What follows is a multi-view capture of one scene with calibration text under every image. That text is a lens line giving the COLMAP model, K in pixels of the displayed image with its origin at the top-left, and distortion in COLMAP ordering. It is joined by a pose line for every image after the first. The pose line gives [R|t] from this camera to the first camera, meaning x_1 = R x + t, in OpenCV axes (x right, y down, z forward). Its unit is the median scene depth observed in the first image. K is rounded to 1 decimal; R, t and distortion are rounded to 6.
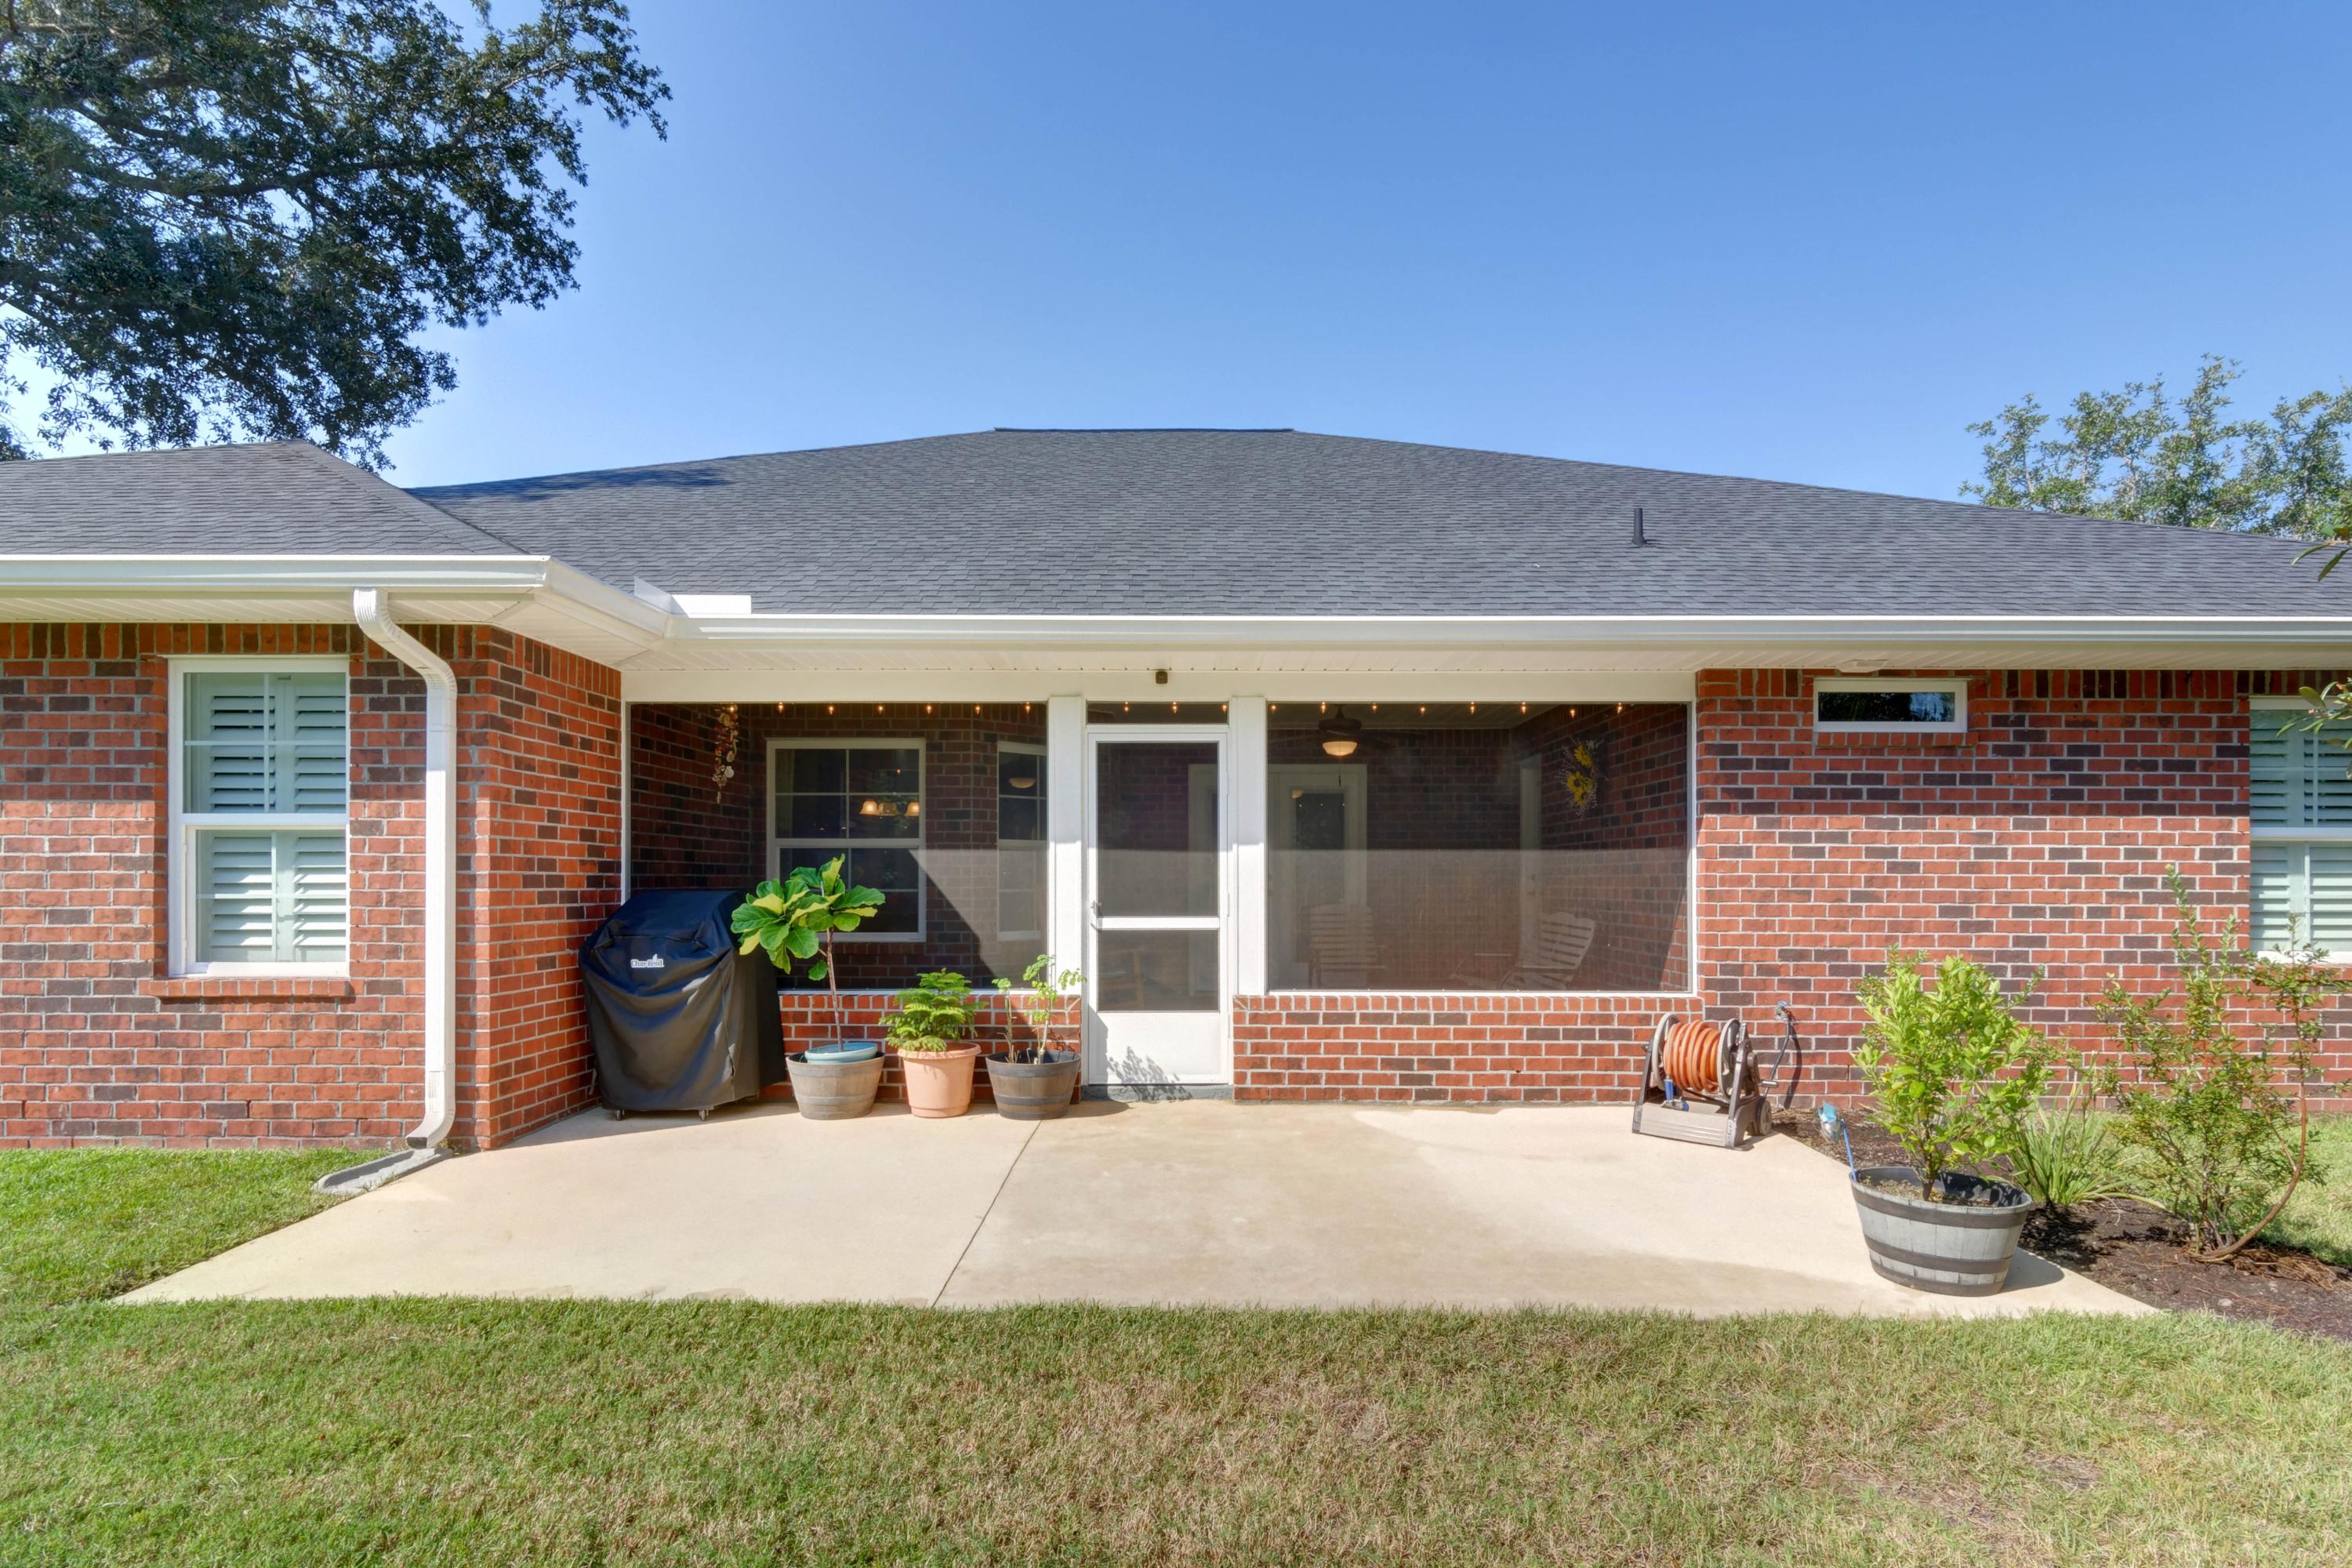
lens RADIAL K [[1123.1, 0, 1176.0], [0, 1123.1, 784.0], [0, 0, 1]] dist [0.001767, -0.000104]
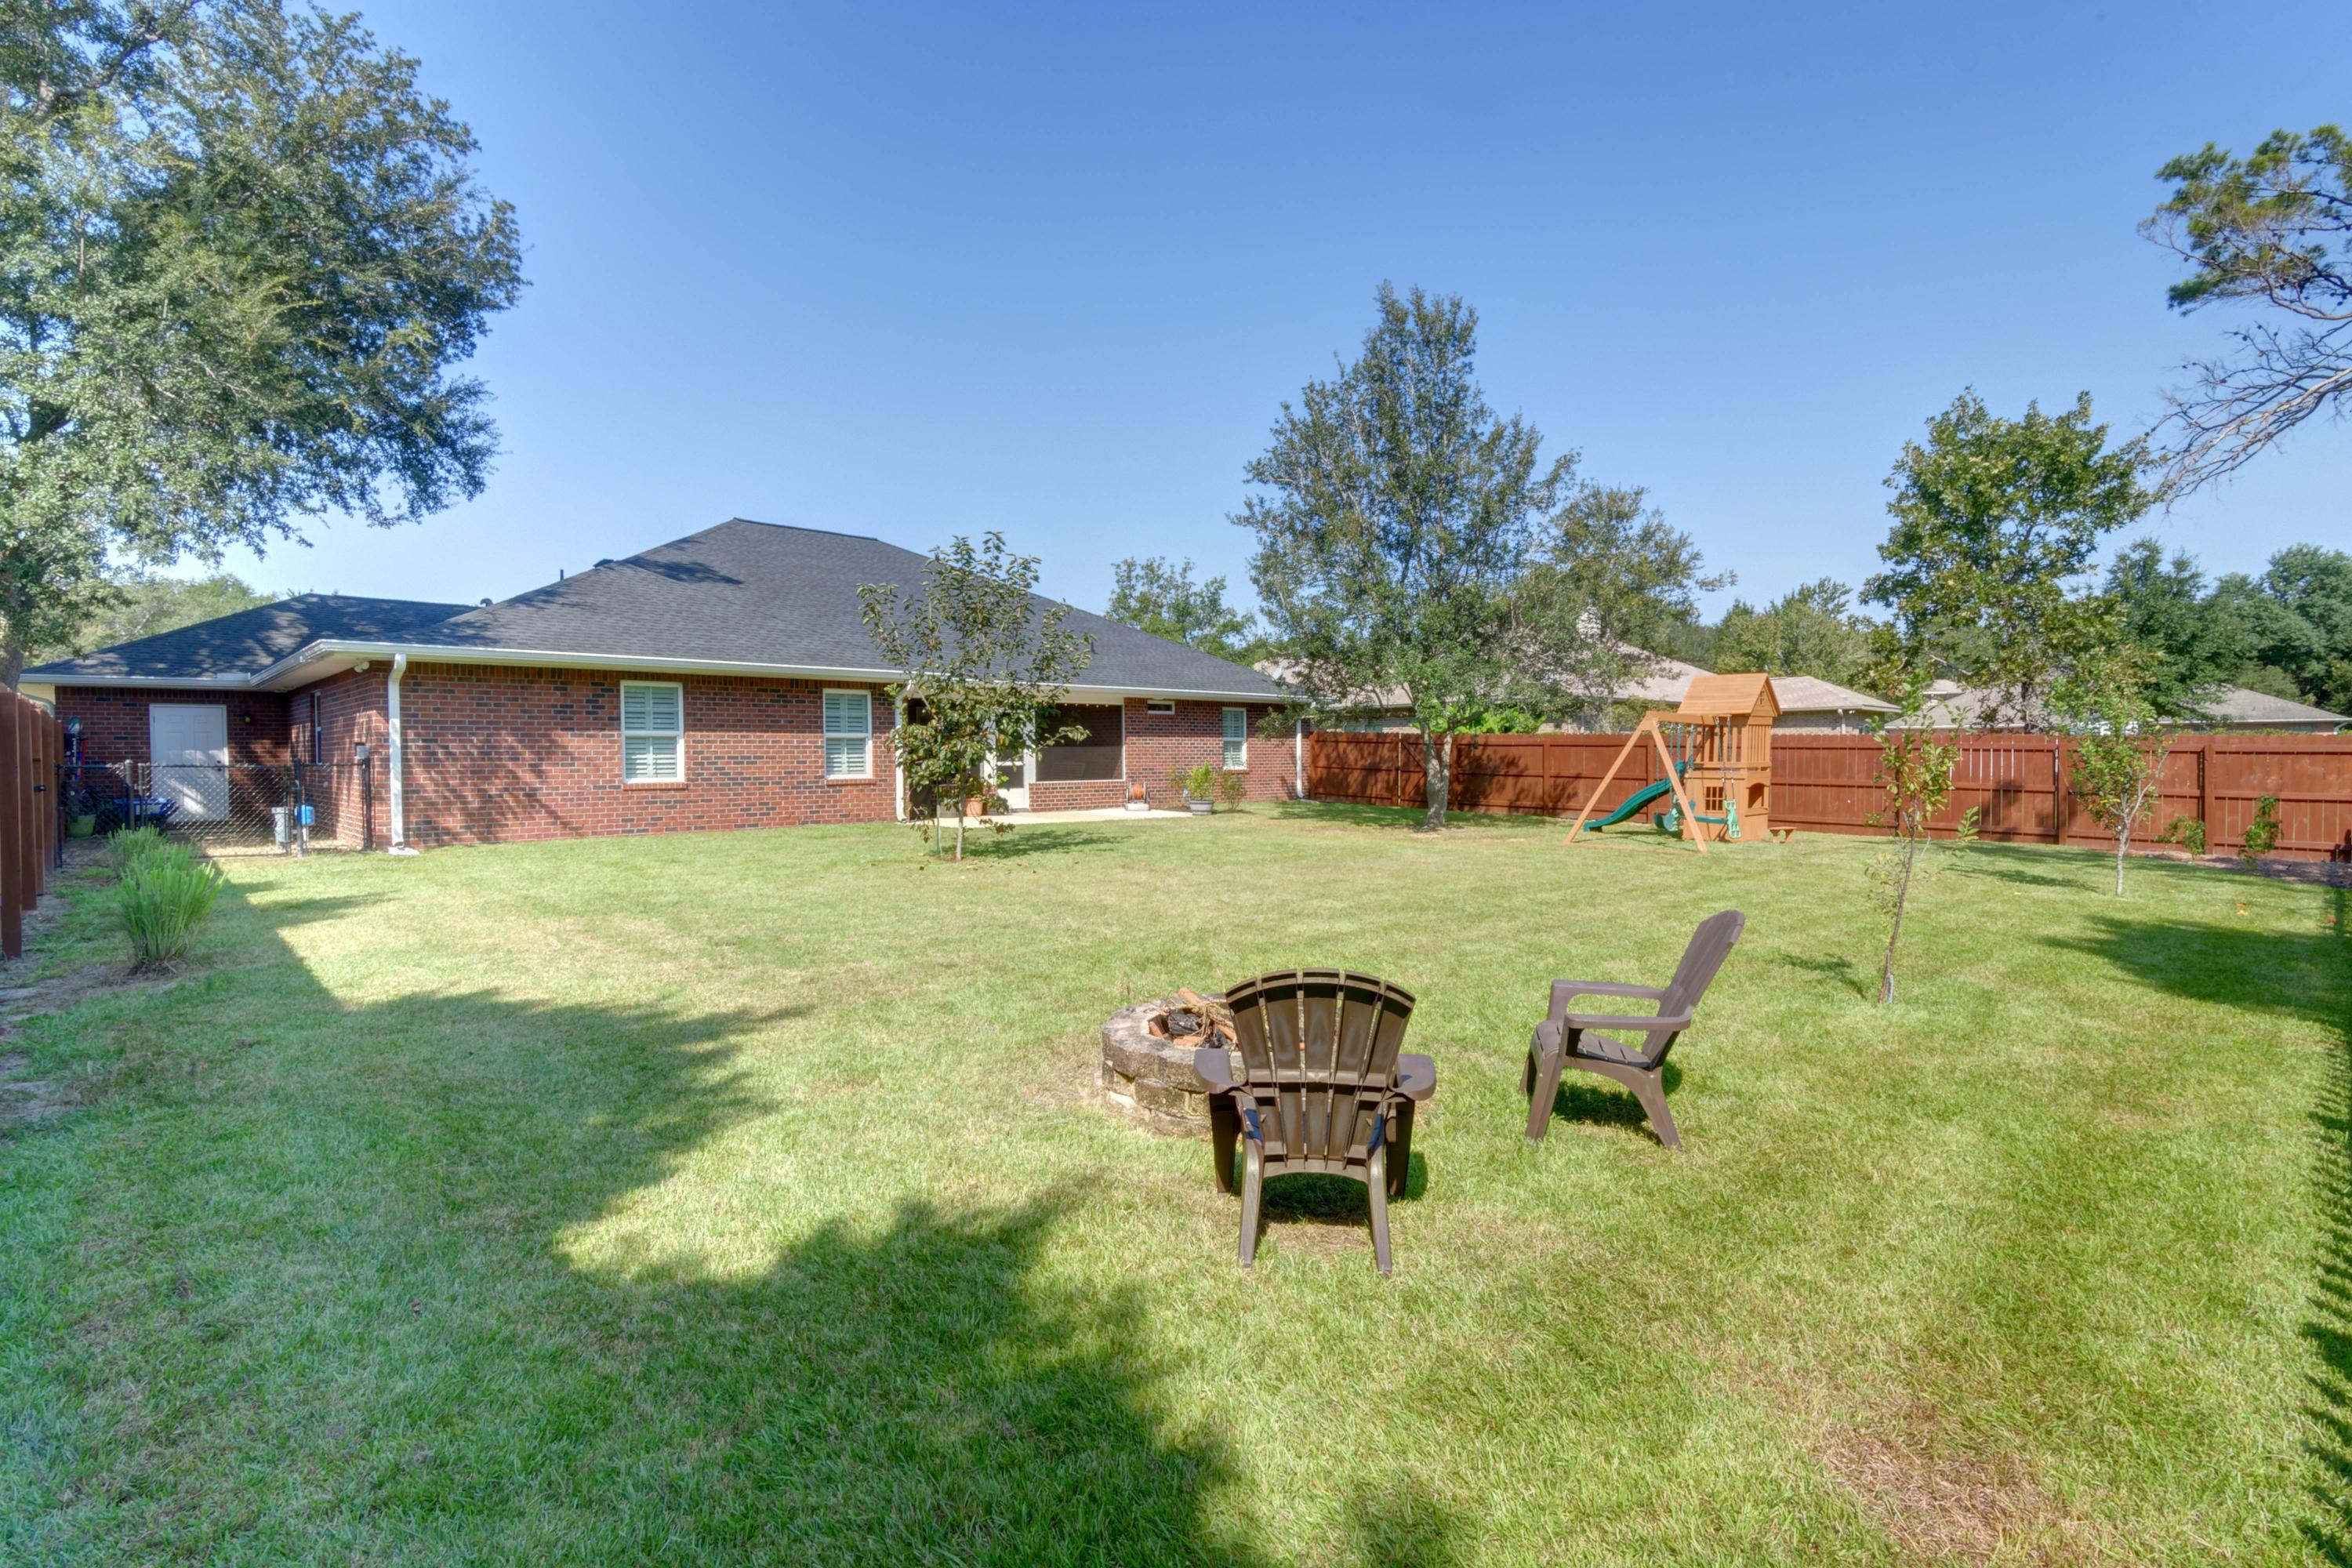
lens RADIAL K [[1123.1, 0, 1176.0], [0, 1123.1, 784.0], [0, 0, 1]] dist [0.001767, -0.000104]
pose [[0.696499, -0.023876, 0.717160, -2.302847], [-0.041850, 0.996393, 0.073817, -0.105921], [-0.716336, -0.081426, 0.692988, -1.942165]]
